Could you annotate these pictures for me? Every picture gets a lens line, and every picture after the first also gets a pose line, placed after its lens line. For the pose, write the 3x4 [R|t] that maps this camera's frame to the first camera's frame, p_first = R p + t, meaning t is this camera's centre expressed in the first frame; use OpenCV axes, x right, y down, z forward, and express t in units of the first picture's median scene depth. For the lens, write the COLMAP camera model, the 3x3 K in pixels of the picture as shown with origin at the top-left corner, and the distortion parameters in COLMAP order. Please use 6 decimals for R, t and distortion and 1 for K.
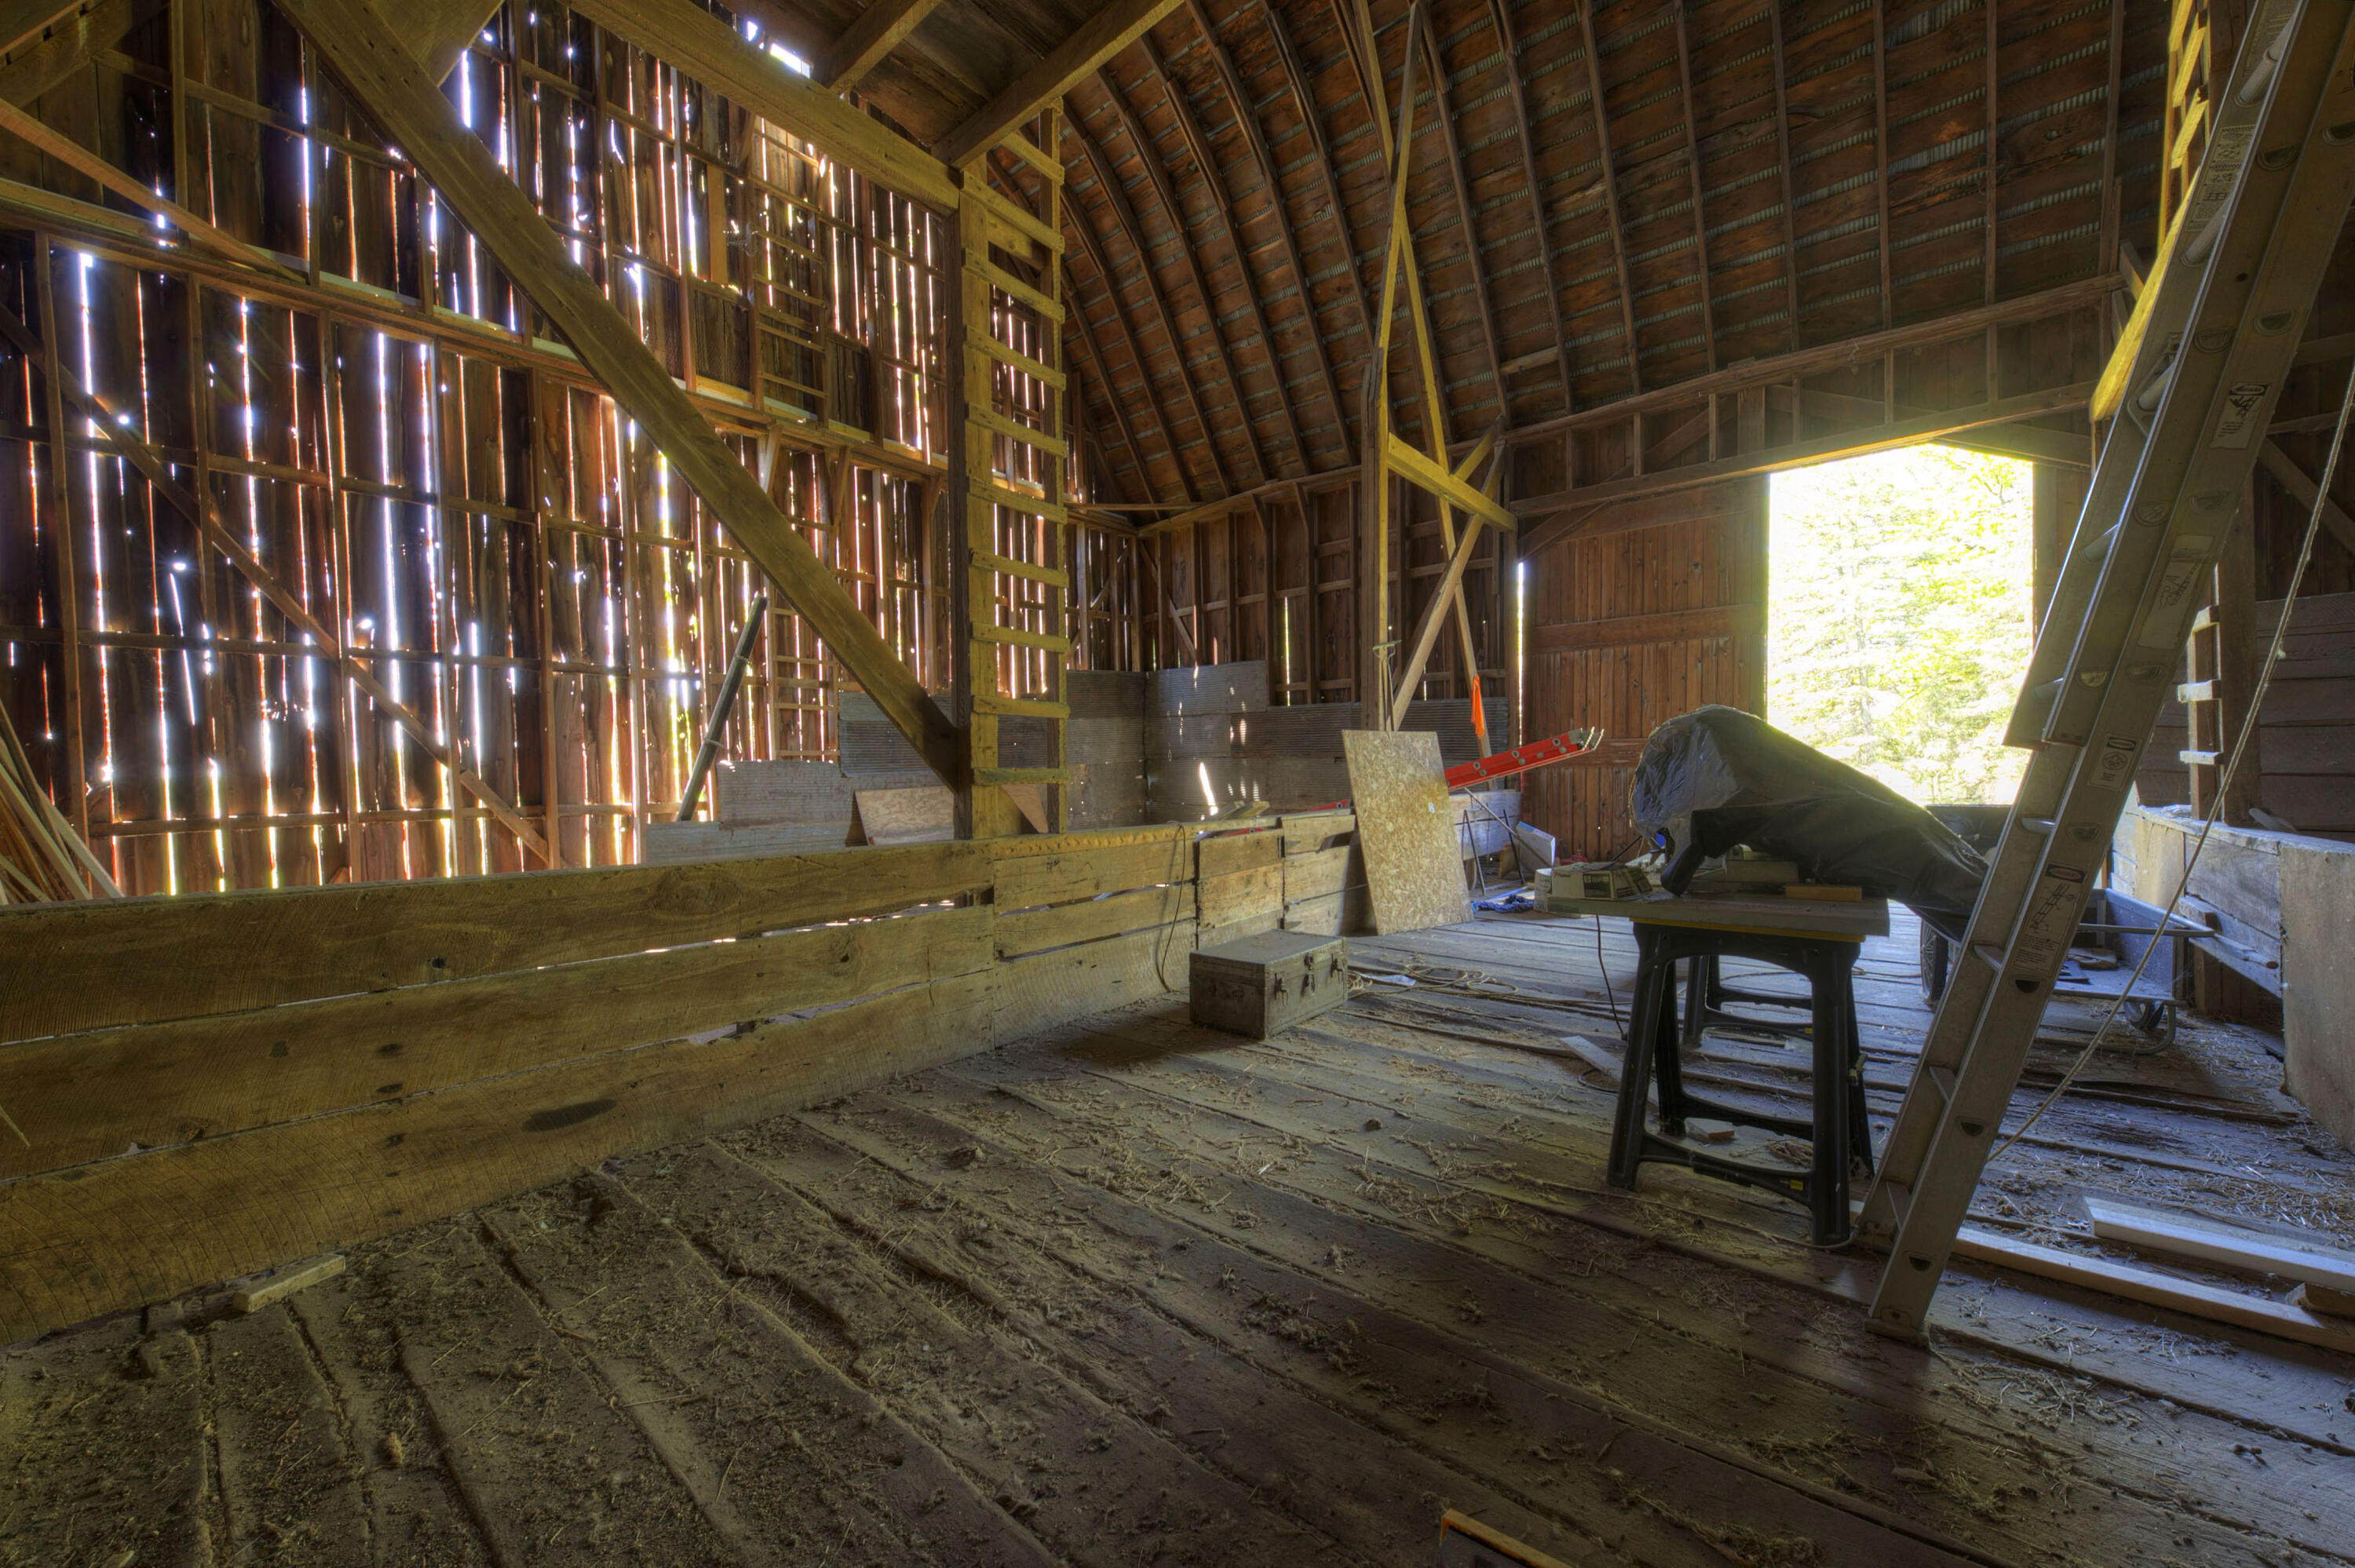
lens RADIAL K [[797.7, 0, 1158.5], [0, 797.7, 794.9], [0, 0, 1]] dist [0.008948, -0.004441]
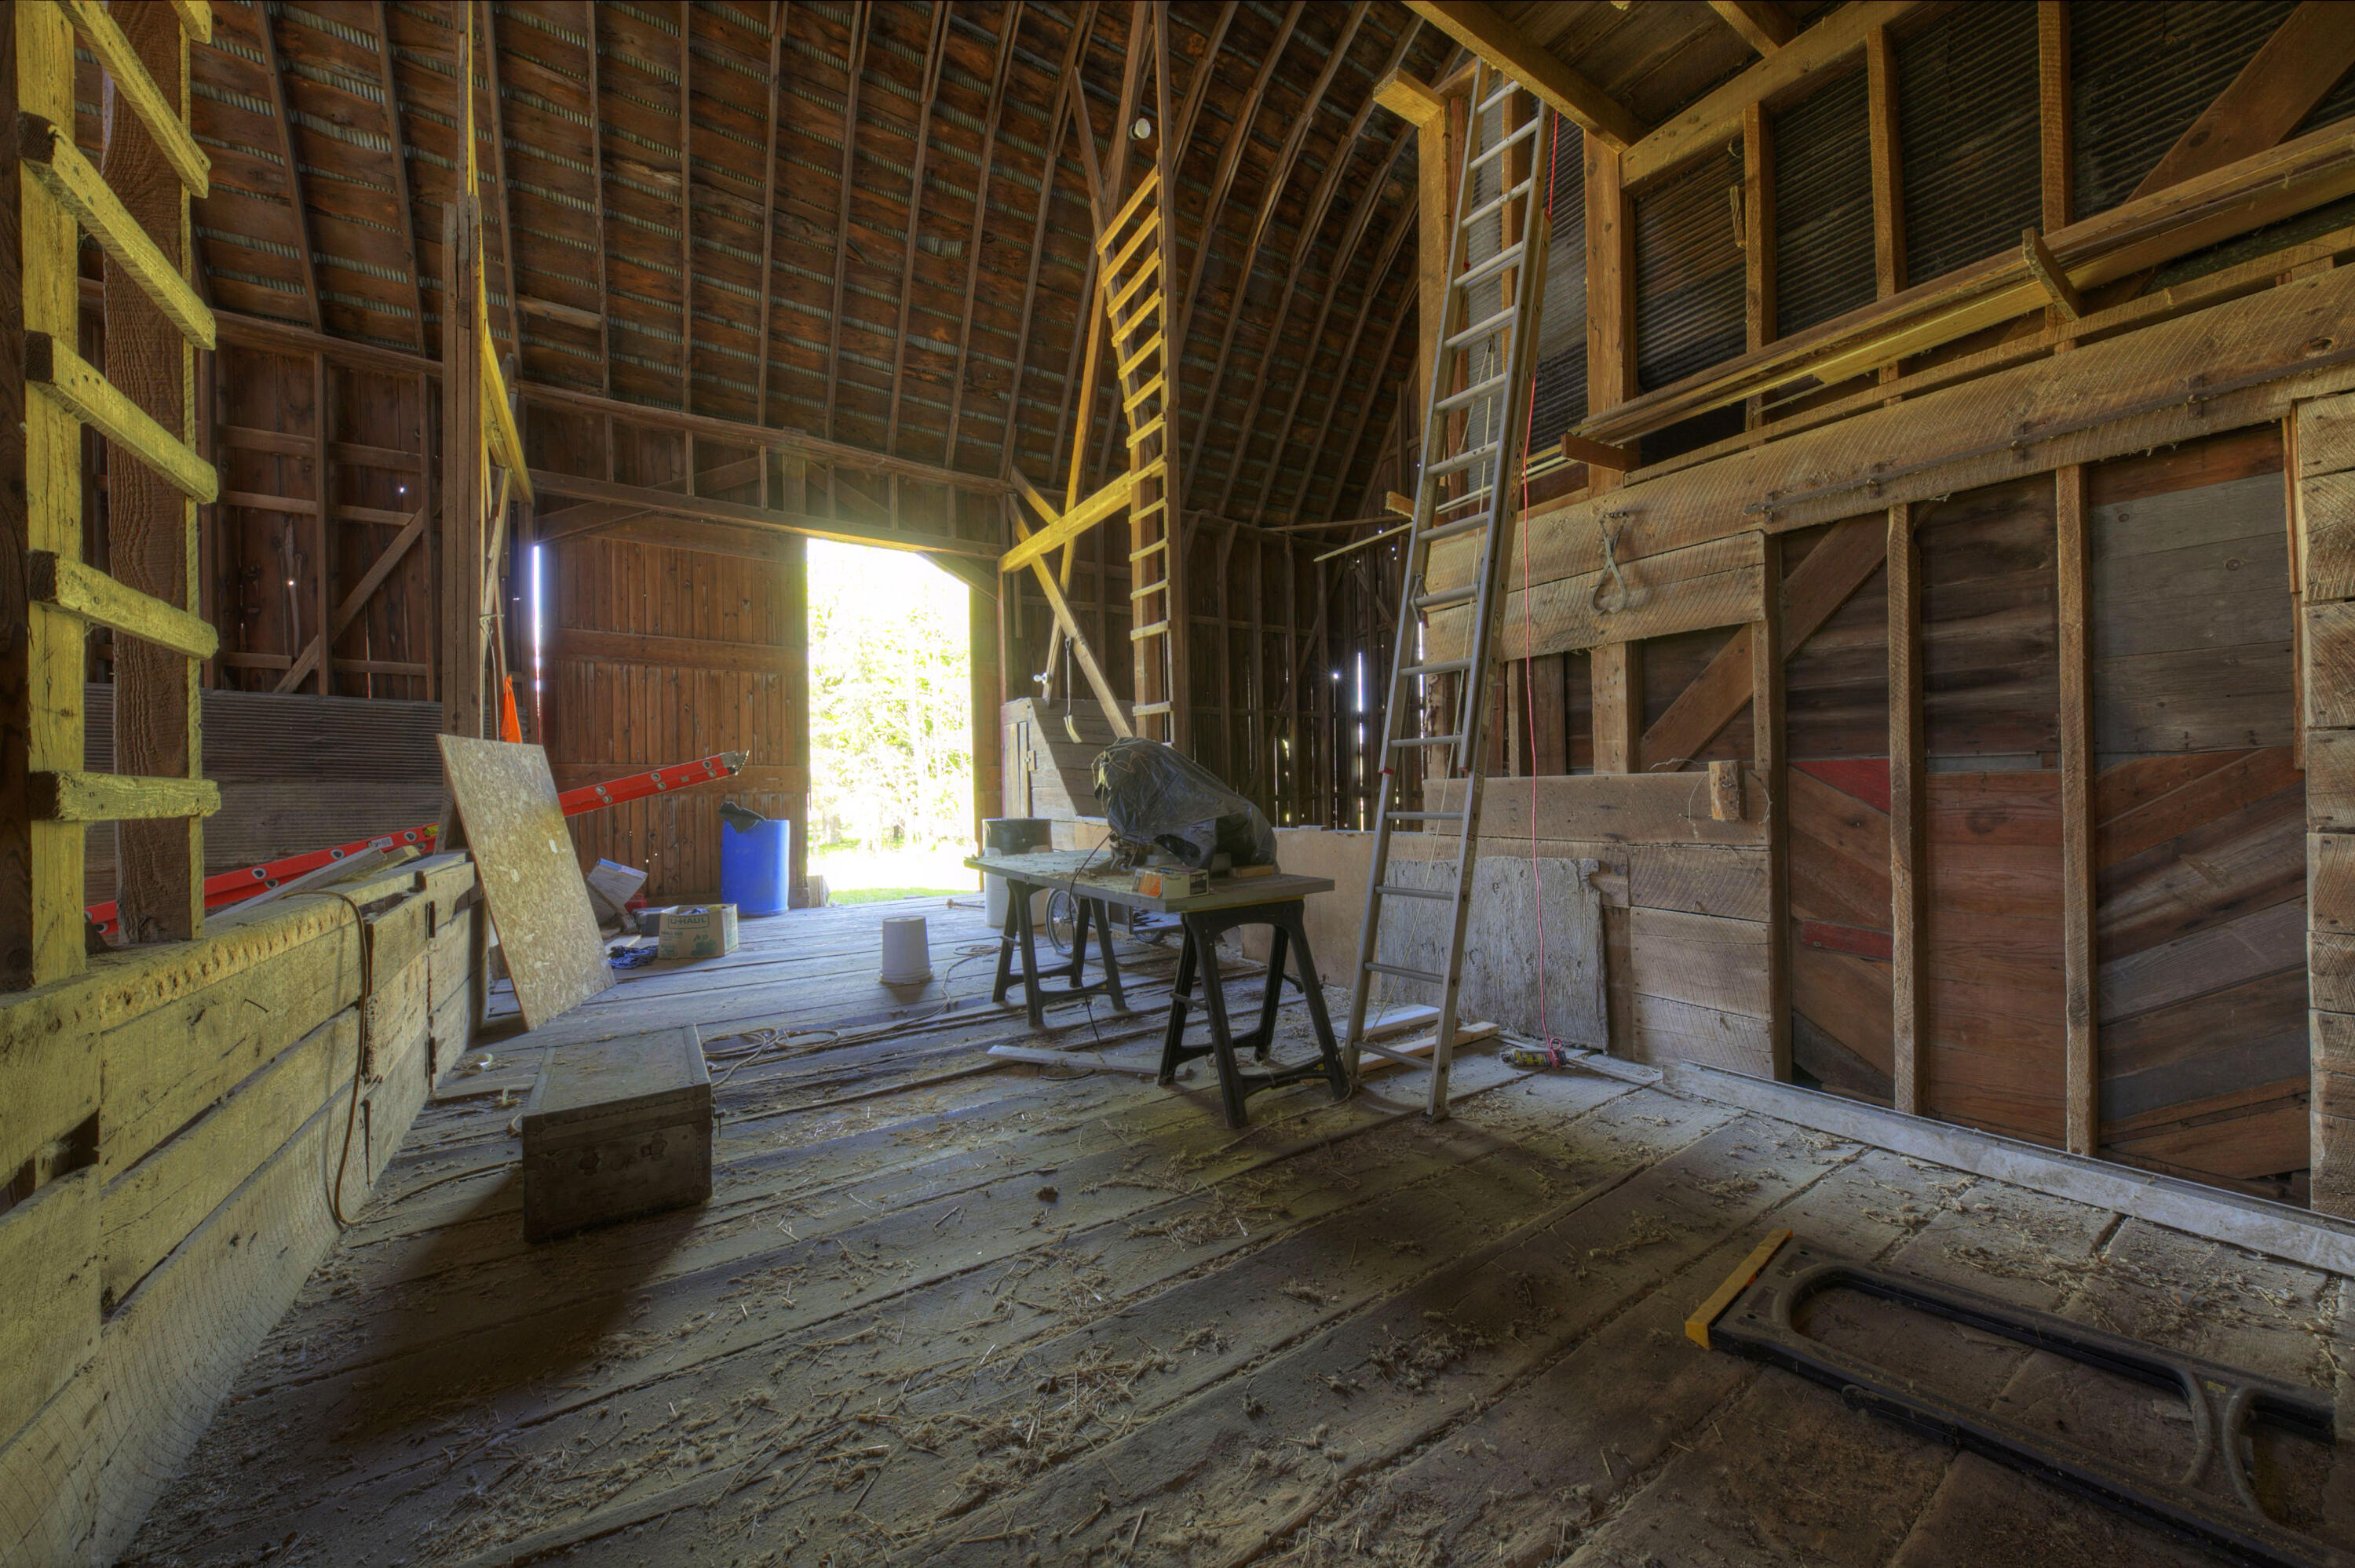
lens RADIAL K [[797.7, 0, 1158.5], [0, 797.7, 794.9], [0, 0, 1]] dist [0.008948, -0.004441]
pose [[0.316363, 0.002269, 0.948635, -0.301480], [0.035569, 0.999266, -0.014252, -0.001357], [-0.947971, 0.038251, 0.316050, 0.349296]]
